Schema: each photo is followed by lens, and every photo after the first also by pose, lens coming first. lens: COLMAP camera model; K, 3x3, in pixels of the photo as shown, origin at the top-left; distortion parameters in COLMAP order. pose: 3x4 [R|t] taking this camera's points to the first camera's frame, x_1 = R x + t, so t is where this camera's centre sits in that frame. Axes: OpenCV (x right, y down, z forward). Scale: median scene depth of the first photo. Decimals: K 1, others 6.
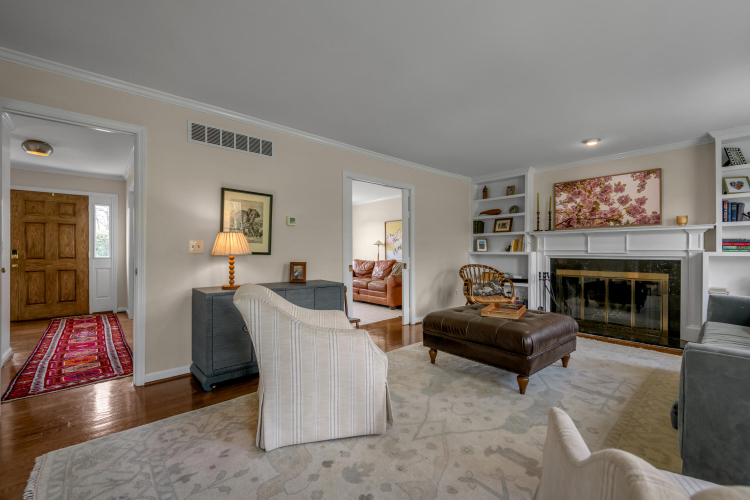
lens RADIAL K [[316.1, 0, 376.2], [0, 316.1, 250.2], [0, 0, 1]] dist [-0.002570, 0.000639]
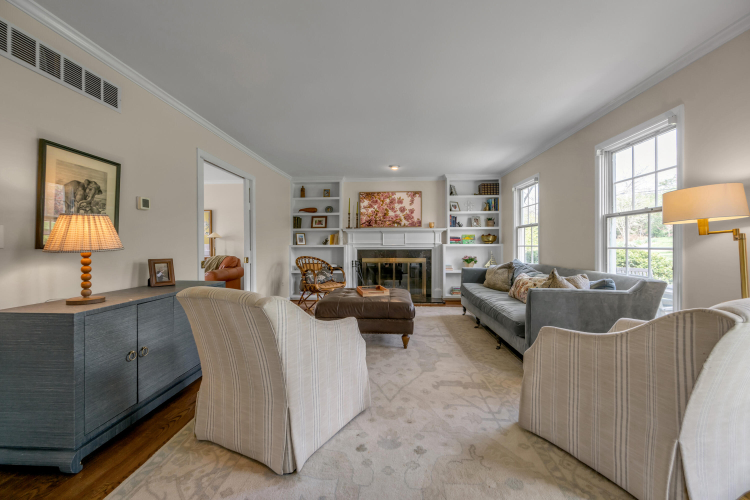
lens RADIAL K [[299.6, 0, 372.6], [0, 299.6, 243.7], [0, 0, 1]] dist [-0.001449, 0.000557]
pose [[0.706901, -0.001165, 0.707311, -0.293309], [0.002006, 0.999998, -0.000357, 0.001890], [-0.707309, 0.001671, 0.706902, 0.099178]]
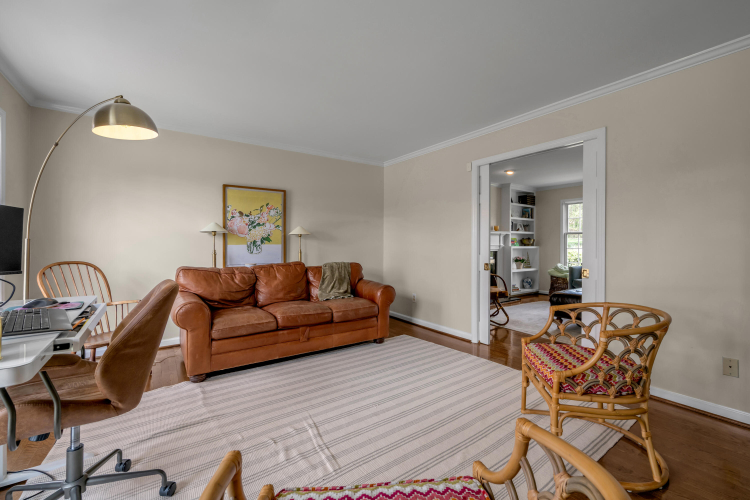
lens RADIAL K [[316.1, 0, 376.1], [0, 316.1, 242.2], [0, 0, 1]] dist [-0.002570, 0.000639]
pose [[0.110916, 0.000699, 0.993830, -0.726352], [-0.009444, 0.999955, 0.000351, -0.009180], [-0.993785, -0.009424, 0.110917, 1.243248]]
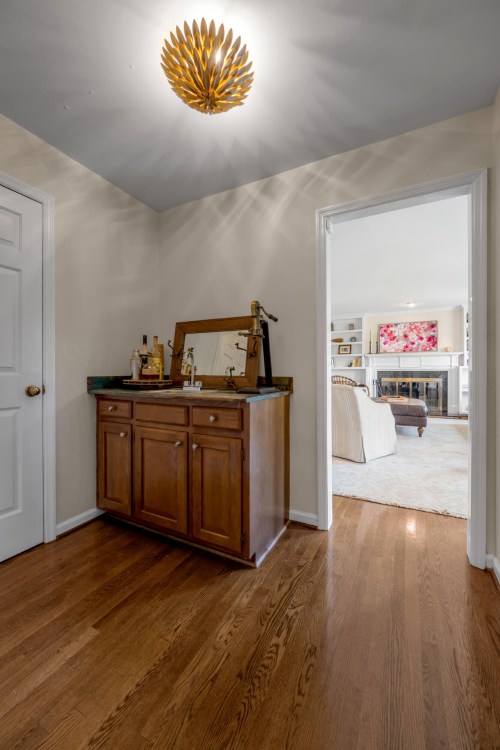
lens RADIAL K [[299.6, 0, 249.4], [0, 299.6, 370.1], [0, 0, 1]] dist [-0.001449, 0.000557]
pose [[0.933473, -0.007453, 0.358571, -0.650014], [0.005110, 0.999959, 0.007481, 0.007159], [-0.358612, -0.005151, 0.933473, -0.200638]]
